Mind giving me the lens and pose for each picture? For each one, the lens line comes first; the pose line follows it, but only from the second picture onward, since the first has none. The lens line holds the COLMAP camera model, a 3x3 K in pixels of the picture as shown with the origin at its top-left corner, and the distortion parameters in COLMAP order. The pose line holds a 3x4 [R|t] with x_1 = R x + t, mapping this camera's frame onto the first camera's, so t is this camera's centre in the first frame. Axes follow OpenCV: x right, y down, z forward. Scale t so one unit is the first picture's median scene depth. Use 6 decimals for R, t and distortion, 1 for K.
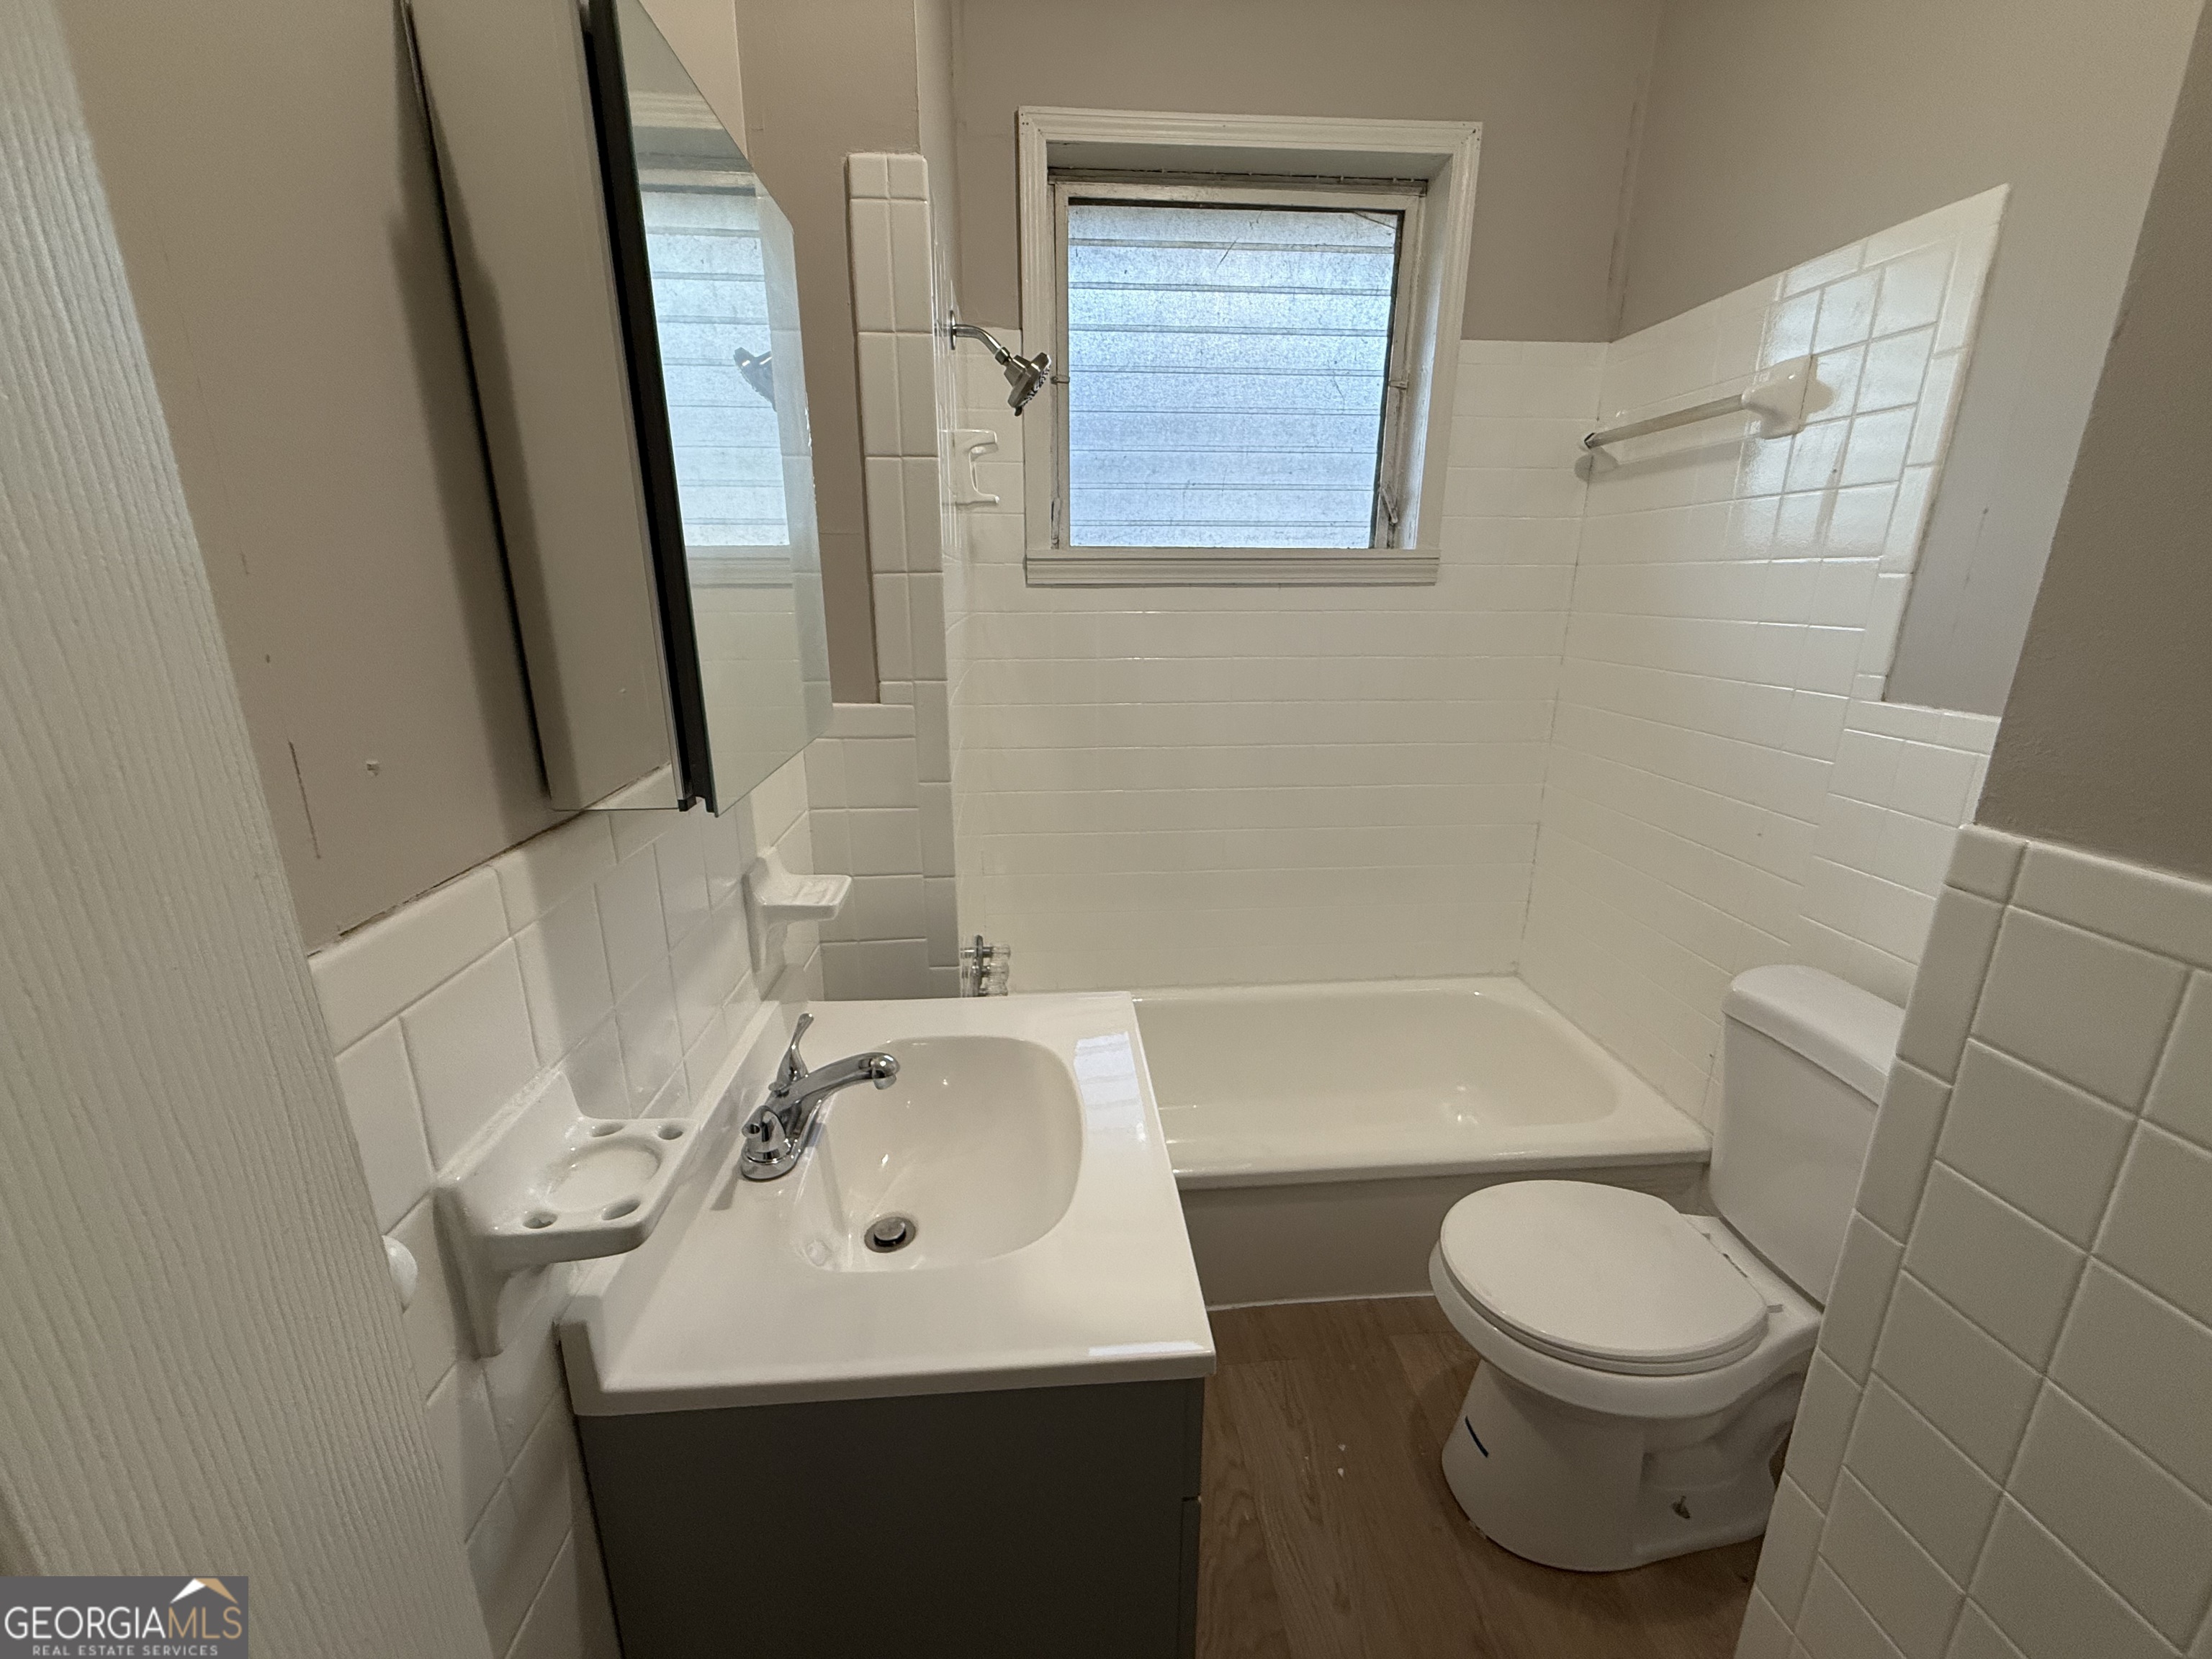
lens RADIAL K [[879.1, 0, 1098.0], [0, 879.1, 831.4], [0, 0, 1]] dist [-0.000410, -0.000043]
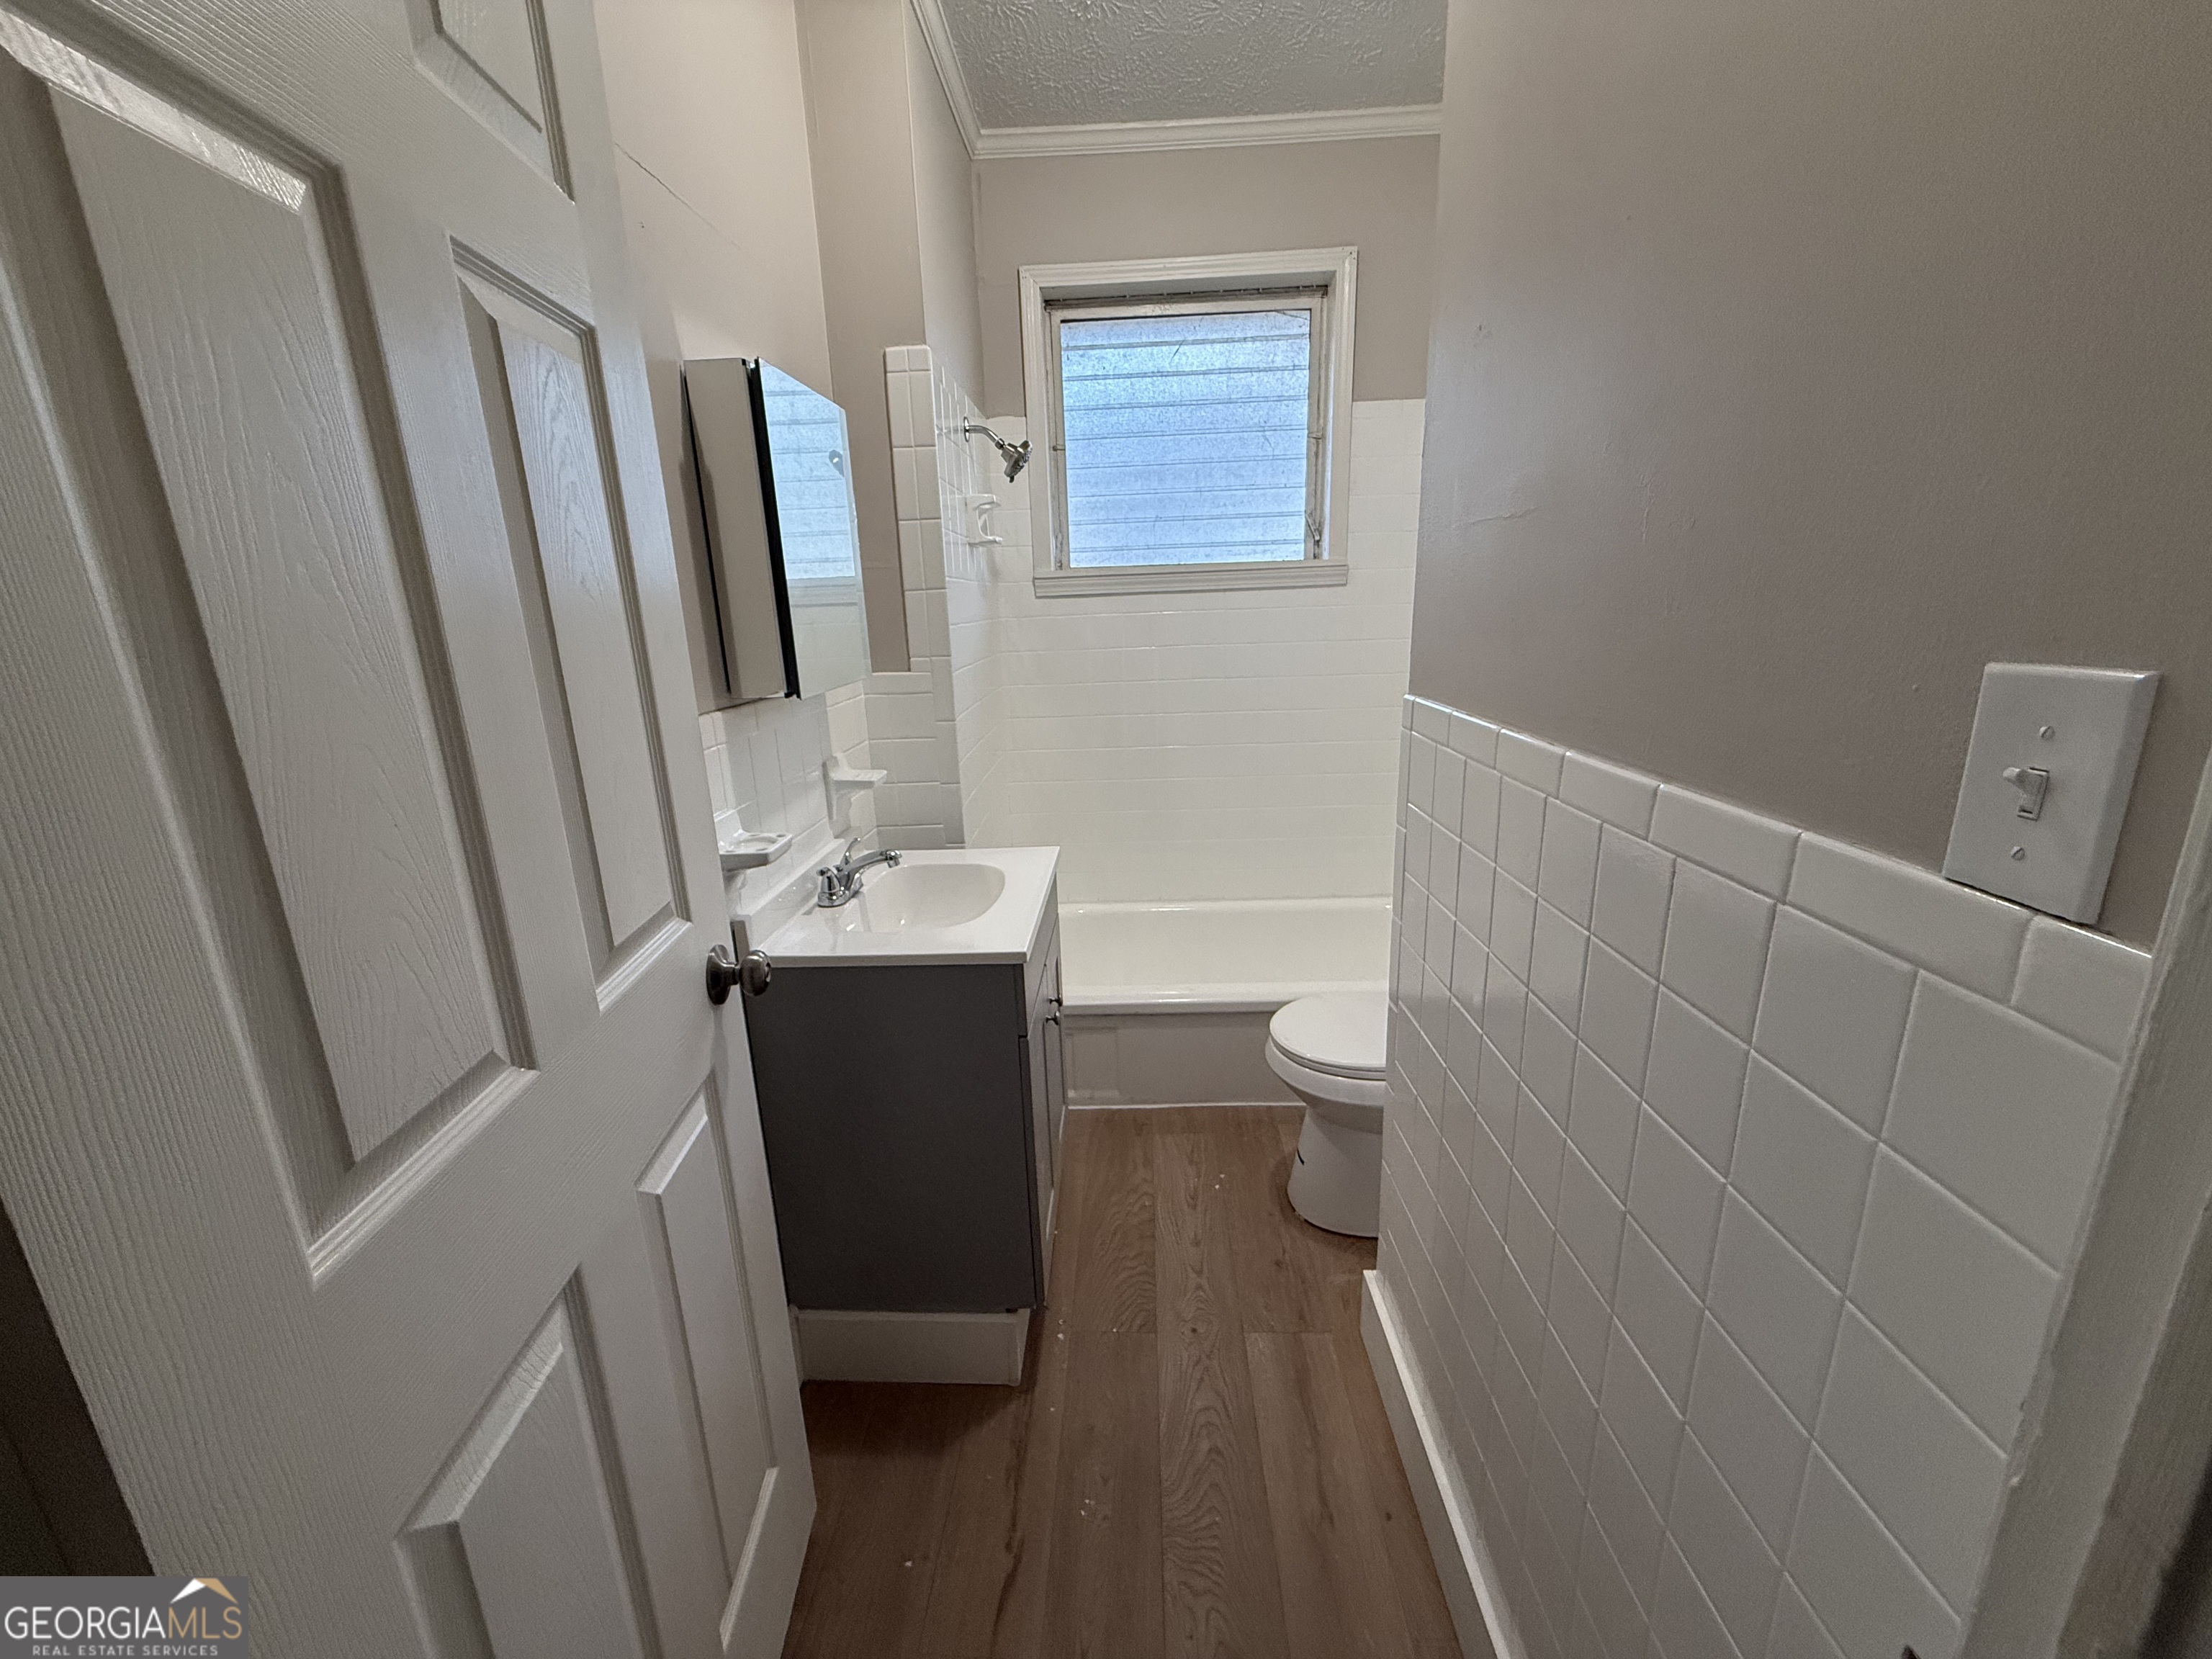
lens RADIAL K [[879.1, 0, 1098.0], [0, 879.1, 831.4], [0, 0, 1]] dist [-0.000410, -0.000043]
pose [[0.992683, -0.004275, -0.120671, 0.198815], [0.002159, 0.999842, -0.017667, 0.122042], [0.120727, 0.017277, 0.992535, -0.381824]]
